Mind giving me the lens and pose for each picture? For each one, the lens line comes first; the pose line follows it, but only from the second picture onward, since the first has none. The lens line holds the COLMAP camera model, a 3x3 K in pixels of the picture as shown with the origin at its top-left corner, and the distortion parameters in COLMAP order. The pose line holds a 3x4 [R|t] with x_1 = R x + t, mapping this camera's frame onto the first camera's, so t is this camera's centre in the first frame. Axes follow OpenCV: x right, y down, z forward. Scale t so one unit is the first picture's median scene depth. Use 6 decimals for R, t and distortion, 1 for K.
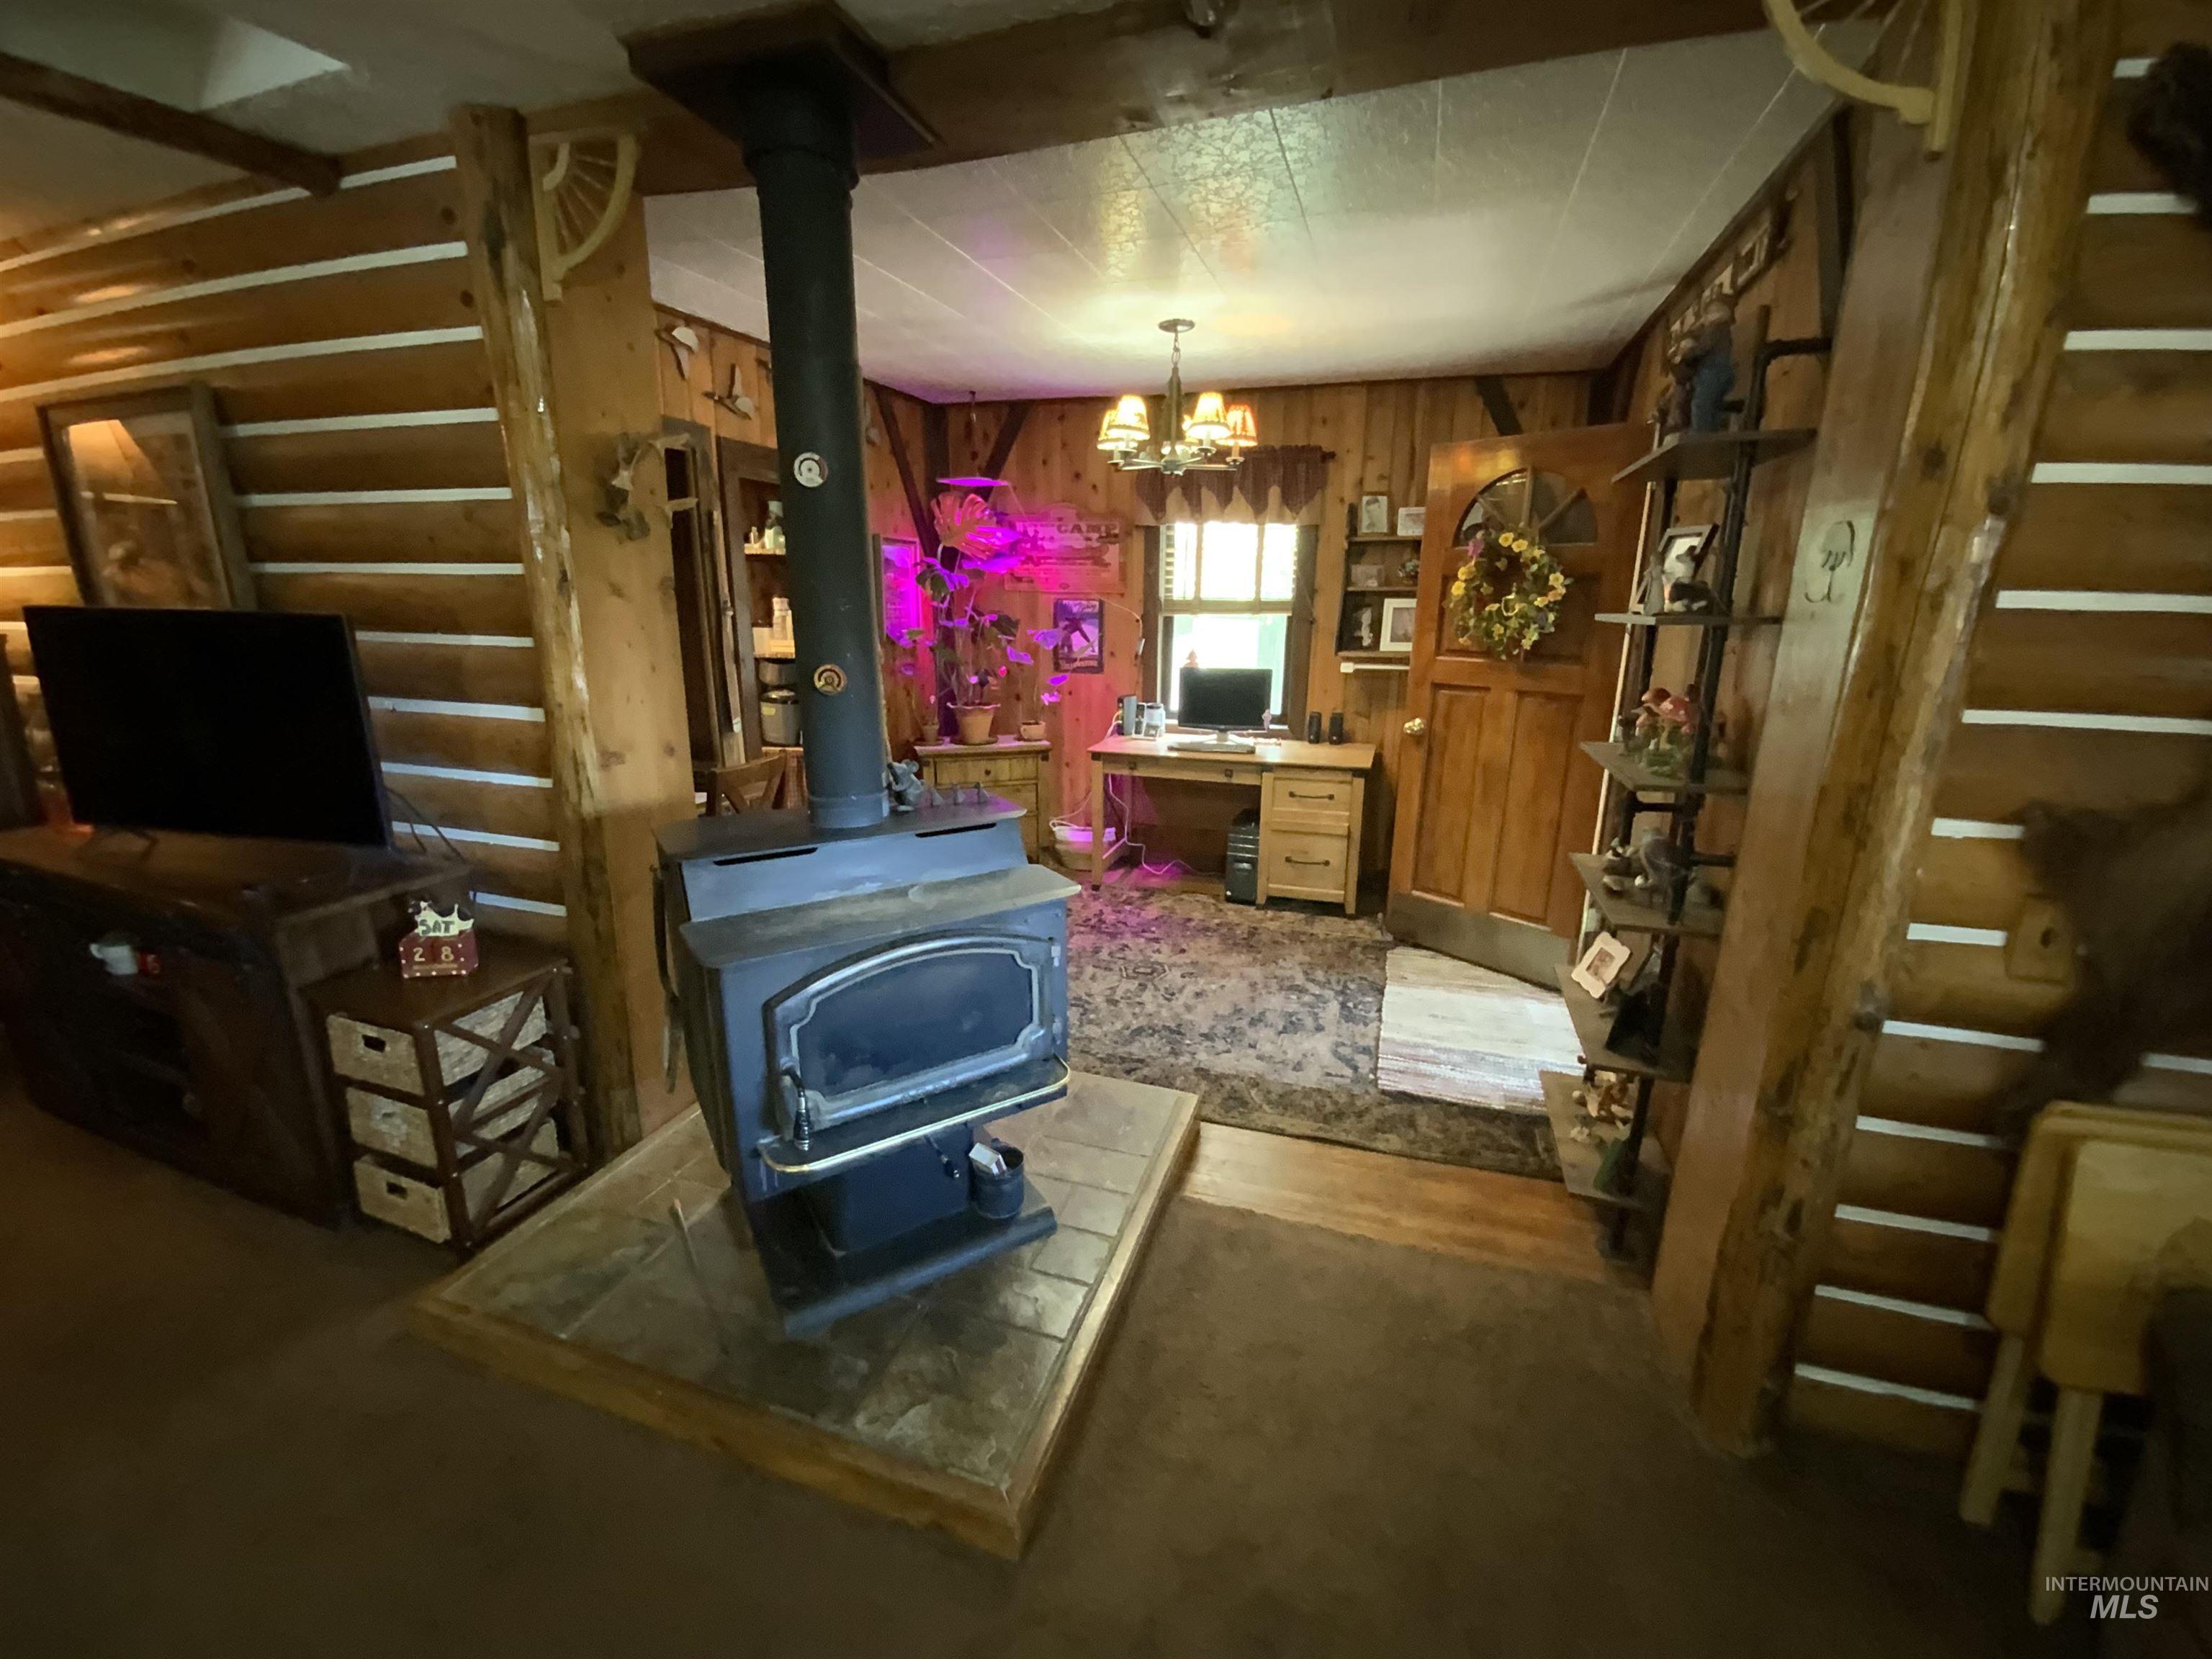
lens RADIAL K [[901.9, 0, 1115.8], [0, 901.9, 833.9], [0, 0, 1]] dist [0.047149, -0.044268]
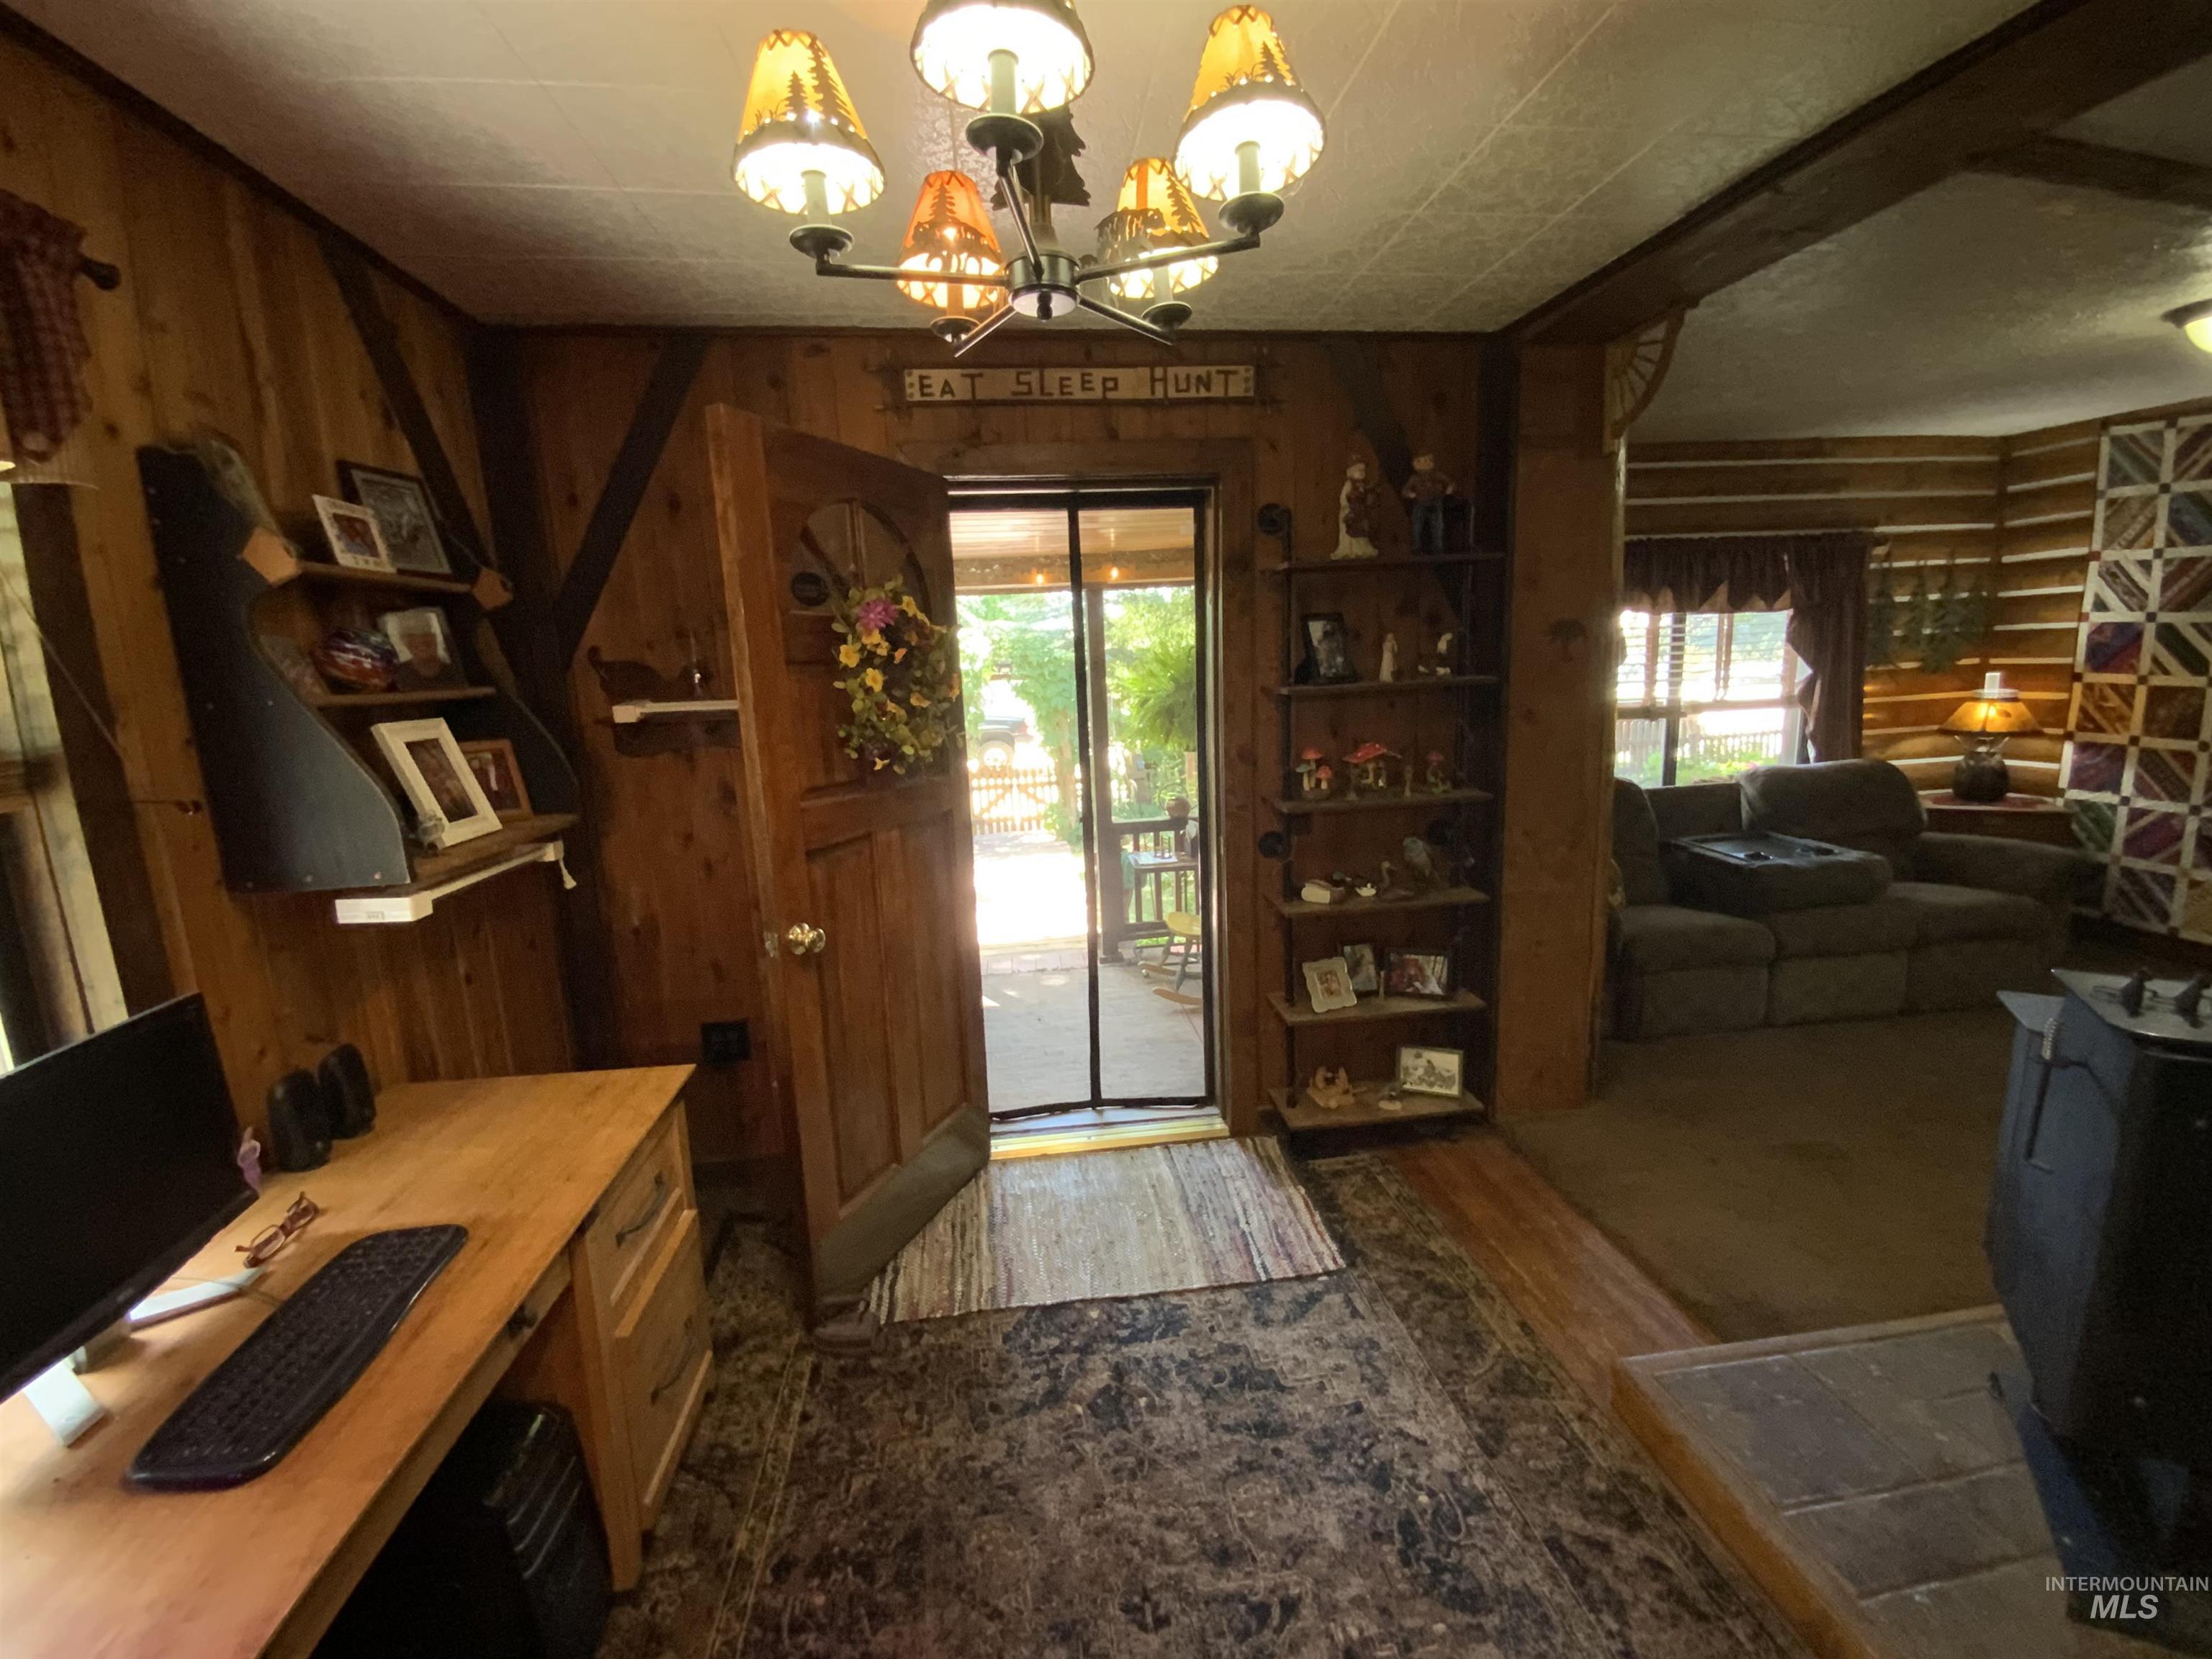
lens RADIAL K [[901.9, 0, 1115.8], [0, 901.9, 833.9], [0, 0, 1]] dist [0.047149, -0.044268]
pose [[-0.433073, -0.149779, 0.888827, -0.258910], [0.260975, 0.923024, 0.282699, -0.326808], [-0.862751, 0.354391, -0.360648, 1.200422]]
